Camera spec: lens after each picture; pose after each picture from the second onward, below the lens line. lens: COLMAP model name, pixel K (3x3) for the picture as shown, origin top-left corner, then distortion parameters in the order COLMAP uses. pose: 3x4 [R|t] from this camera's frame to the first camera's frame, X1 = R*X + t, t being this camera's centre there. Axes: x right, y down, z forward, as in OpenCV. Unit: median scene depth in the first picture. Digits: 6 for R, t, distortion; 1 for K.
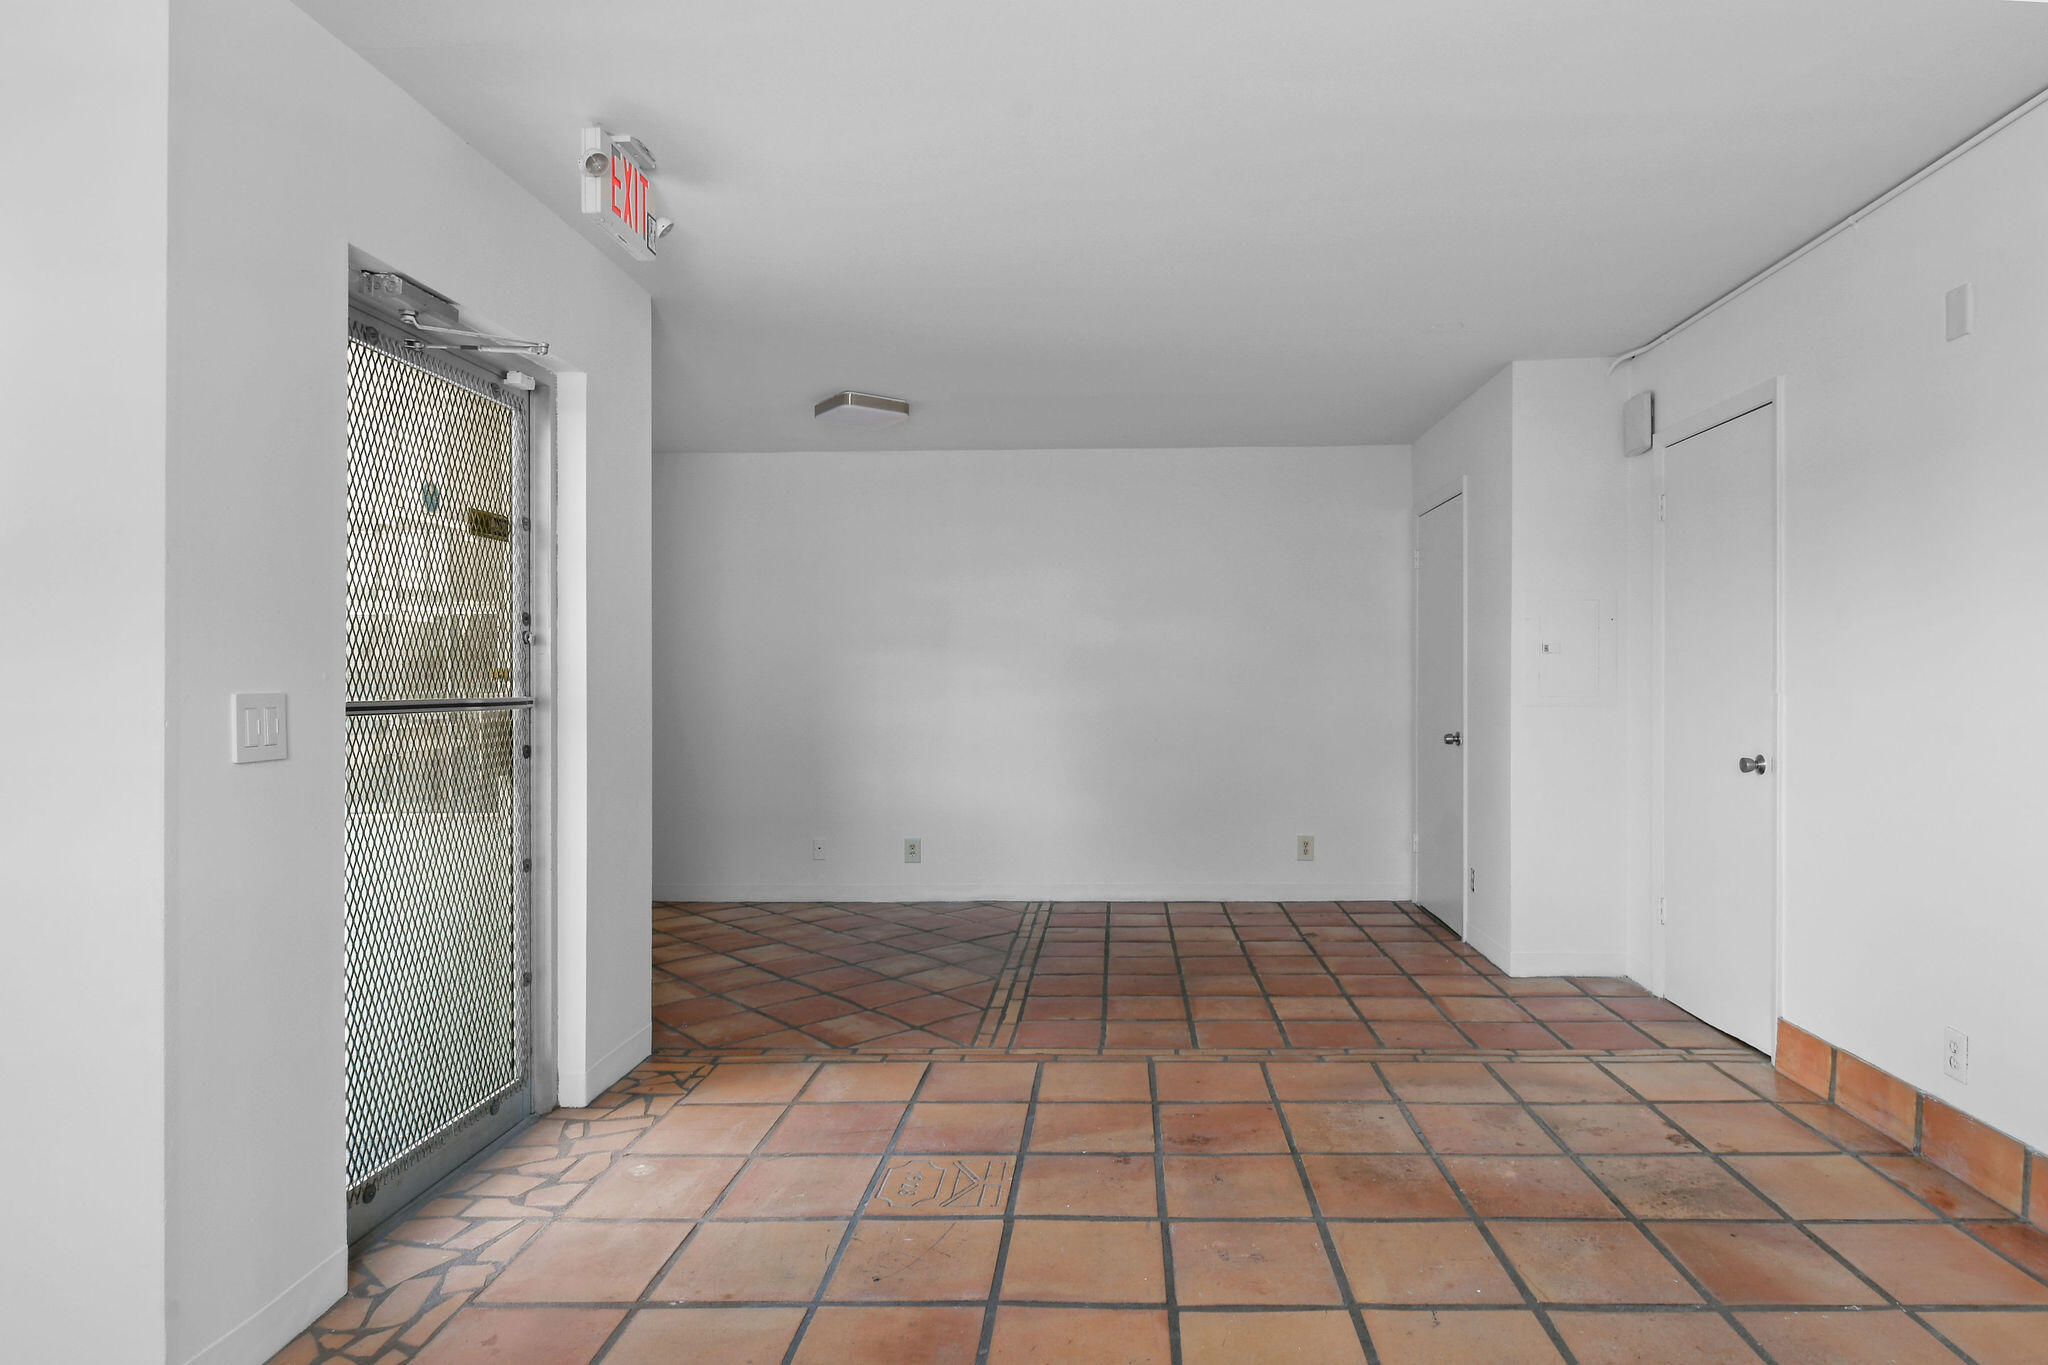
lens RADIAL K [[1085.8, 0, 1021.2], [0, 1085.8, 679.5], [0, 0, 1]] dist [-0.000128, -0.001325]
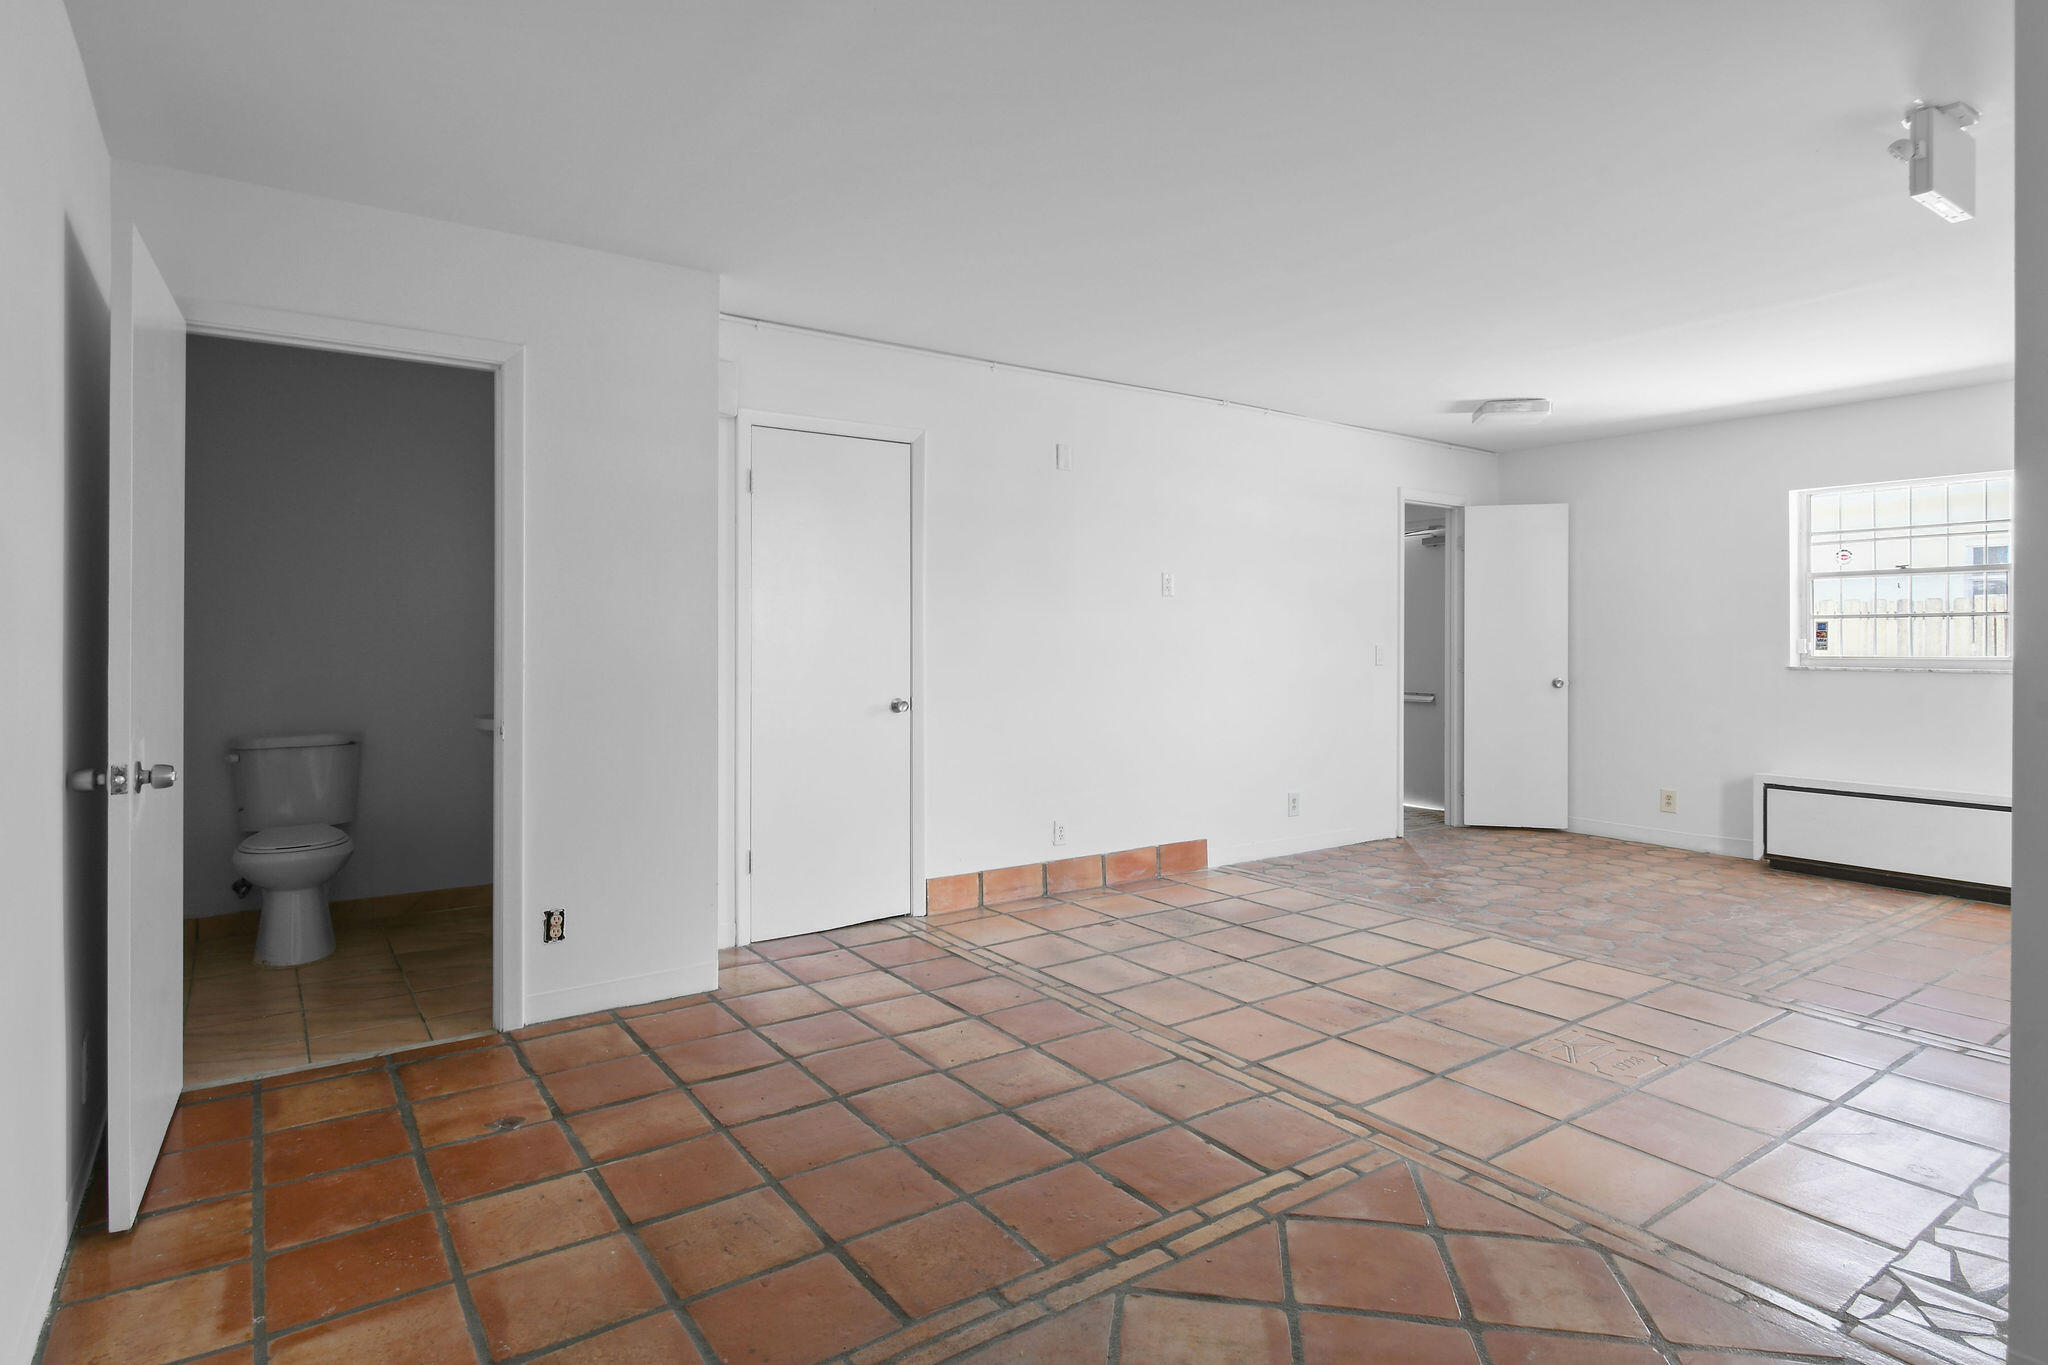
lens RADIAL K [[1085.8, 0, 1018.4], [0, 1085.8, 671.3], [0, 0, 1]] dist [-0.000128, -0.001325]
pose [[-0.637556, -0.019155, 0.770166, -0.494435], [0.001570, 0.999656, 0.026163, 0.002835], [-0.770403, 0.017890, -0.637307, 1.914201]]
